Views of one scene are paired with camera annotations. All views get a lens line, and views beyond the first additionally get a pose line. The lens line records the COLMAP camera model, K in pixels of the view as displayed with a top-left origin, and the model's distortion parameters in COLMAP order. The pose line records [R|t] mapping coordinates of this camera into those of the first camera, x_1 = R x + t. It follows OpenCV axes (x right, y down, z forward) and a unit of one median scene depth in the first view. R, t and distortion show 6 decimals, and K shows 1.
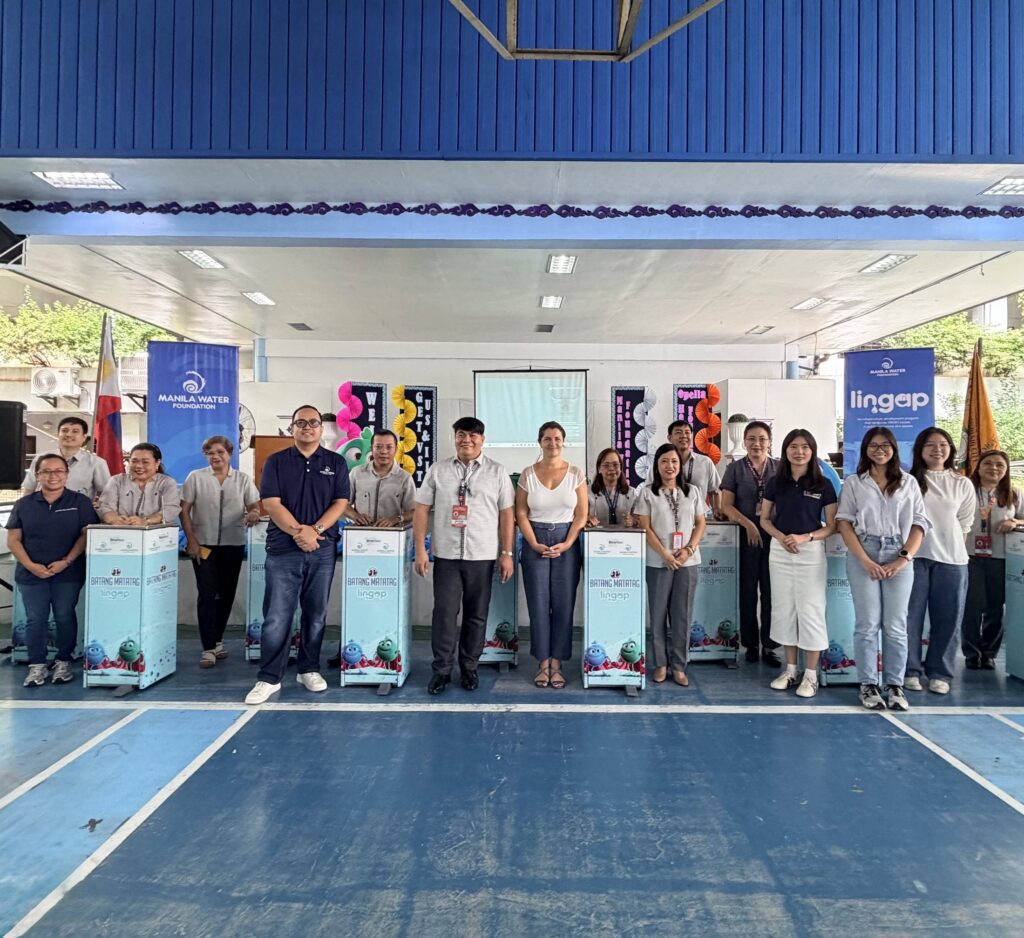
lens RADIAL K [[547.8, 0, 512.0], [0, 547.8, 469.0], [0, 0, 1]] dist [0.000381, 0.000100]
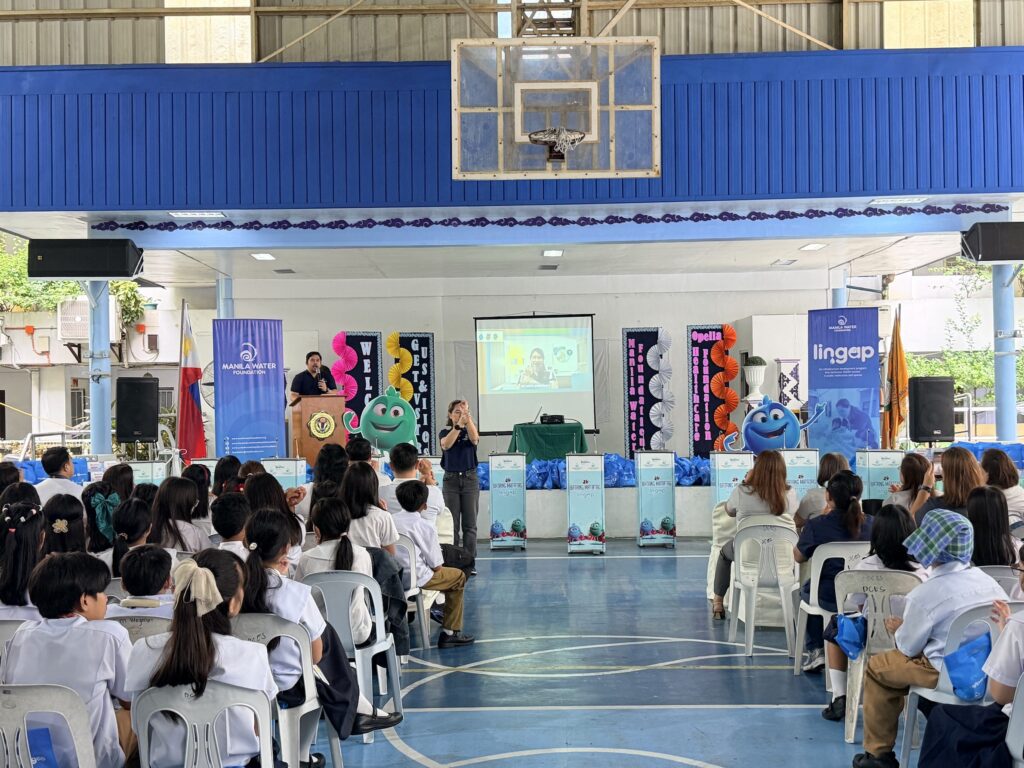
lens RADIAL K [[1221.6, 0, 512.0], [0, 1221.6, 384.0], [0, 0, 1]] dist [0.148853, 0.002718]
pose [[0.999739, -0.022474, 0.004171, -0.015833], [0.022598, 0.999213, -0.032614, 0.006707], [-0.003435, 0.032700, 0.999459, -1.100879]]
